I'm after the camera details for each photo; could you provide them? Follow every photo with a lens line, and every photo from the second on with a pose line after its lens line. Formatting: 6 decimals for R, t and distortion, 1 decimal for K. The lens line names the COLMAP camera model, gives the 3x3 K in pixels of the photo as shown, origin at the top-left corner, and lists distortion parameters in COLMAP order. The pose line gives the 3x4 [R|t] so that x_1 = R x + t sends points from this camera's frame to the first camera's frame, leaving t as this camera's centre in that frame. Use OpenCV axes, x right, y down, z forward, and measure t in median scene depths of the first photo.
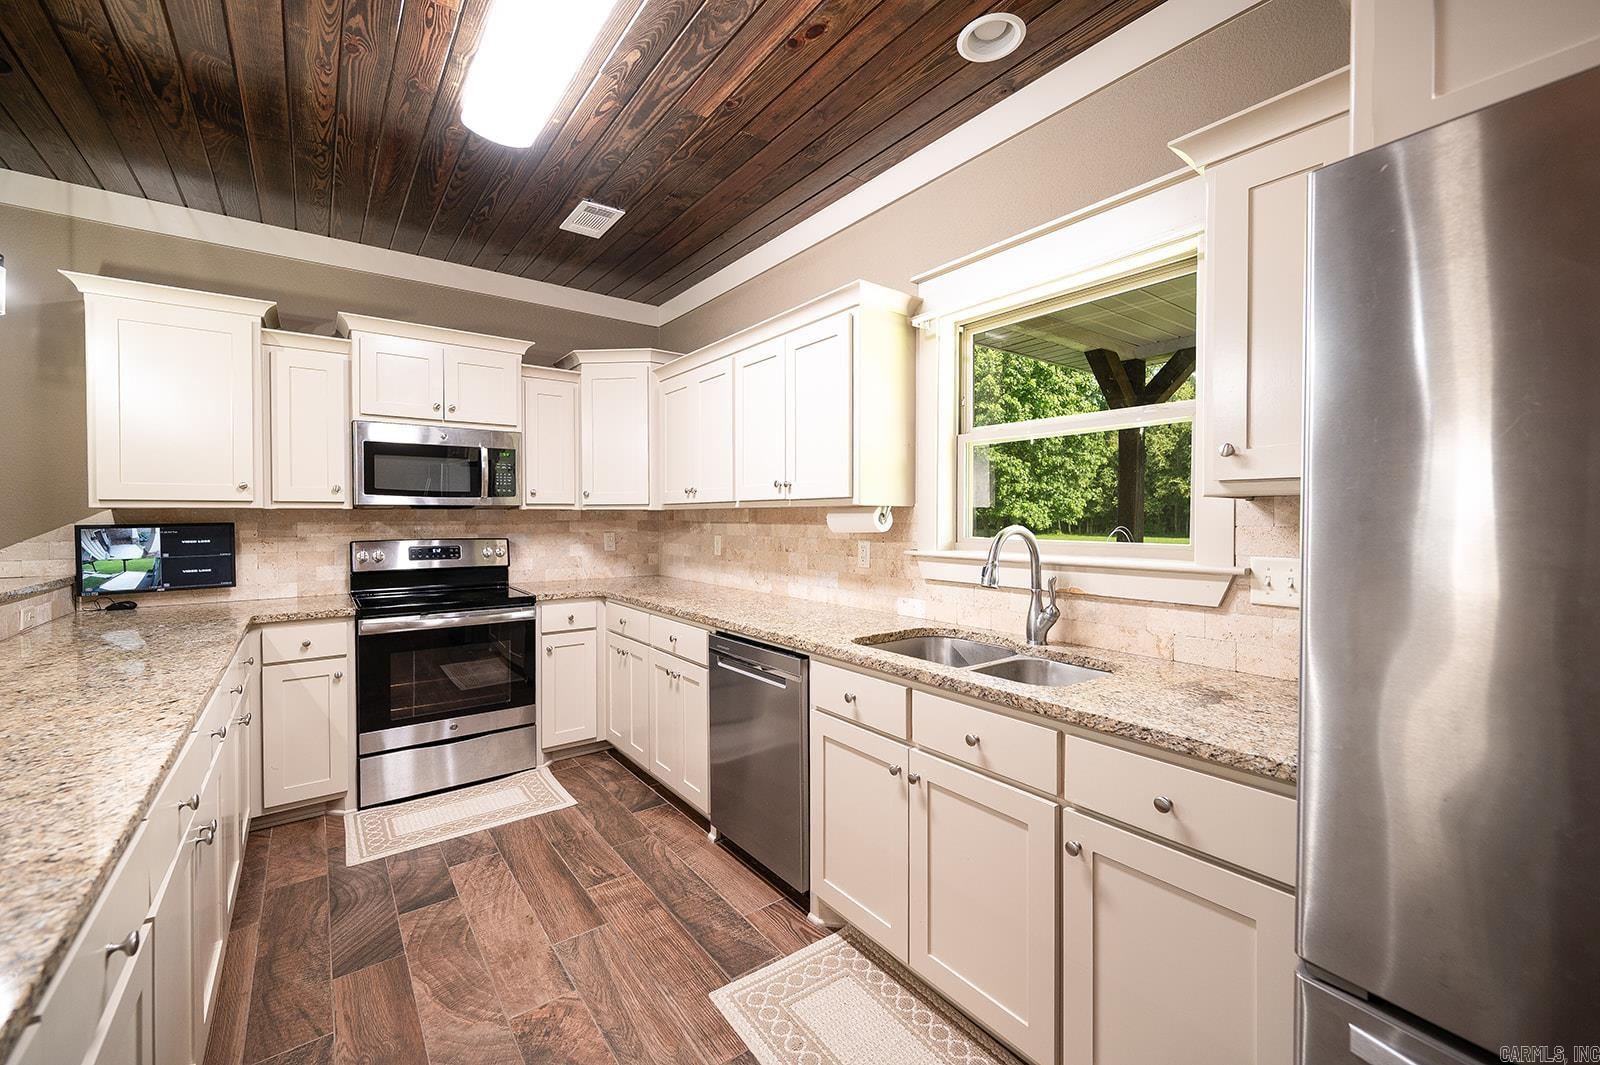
lens RADIAL K [[650.0, 0, 796.5], [0, 650.0, 525.7], [0, 0, 1]] dist [-0.001369, -0.000144]
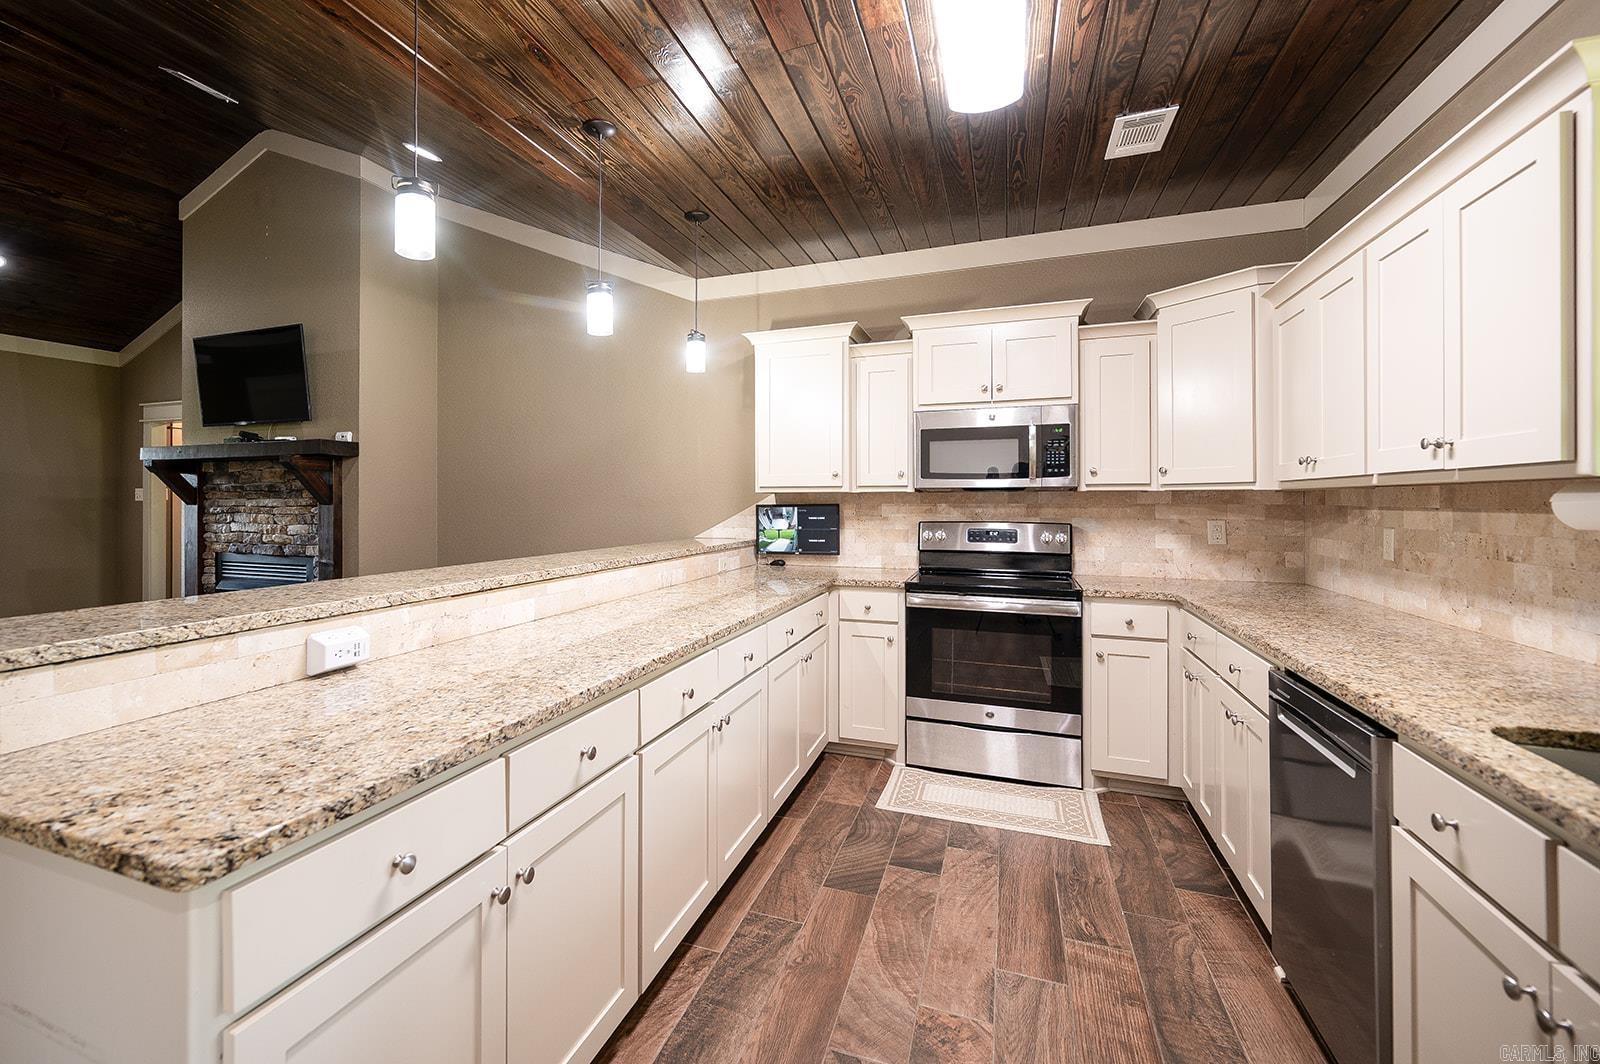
lens RADIAL K [[706.4, 0, 690.9], [0, 706.4, 498.3], [0, 0, 1]] dist [0.000888, -0.000262]
pose [[0.491078, -0.000902, -0.871115, 0.189644], [-0.014078, 0.999861, -0.008972, 0.001047], [0.871002, 0.016670, 0.490996, 0.088841]]
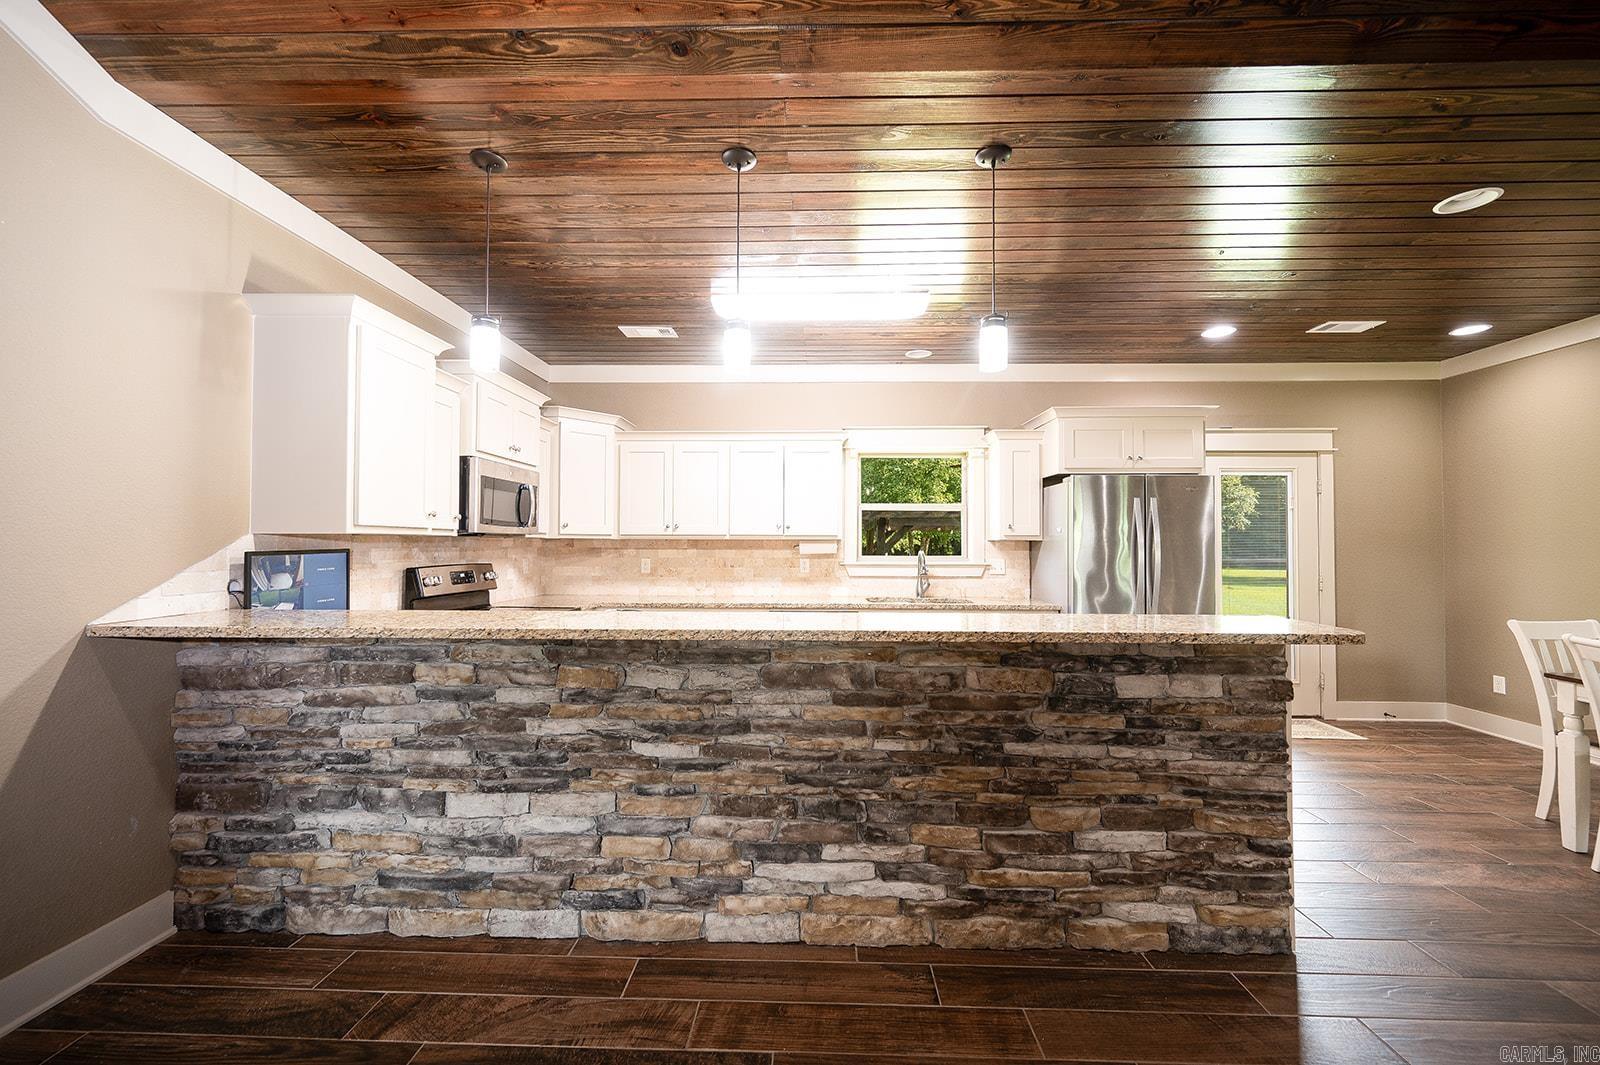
lens RADIAL K [[650.0, 0, 796.5], [0, 650.0, 525.7], [0, 0, 1]] dist [-0.001369, -0.000144]
pose [[0.624772, 0.026997, 0.780340, -1.278029], [0.006624, 0.999183, -0.039872, 0.003731], [-0.780779, 0.030080, 0.624083, -0.120045]]
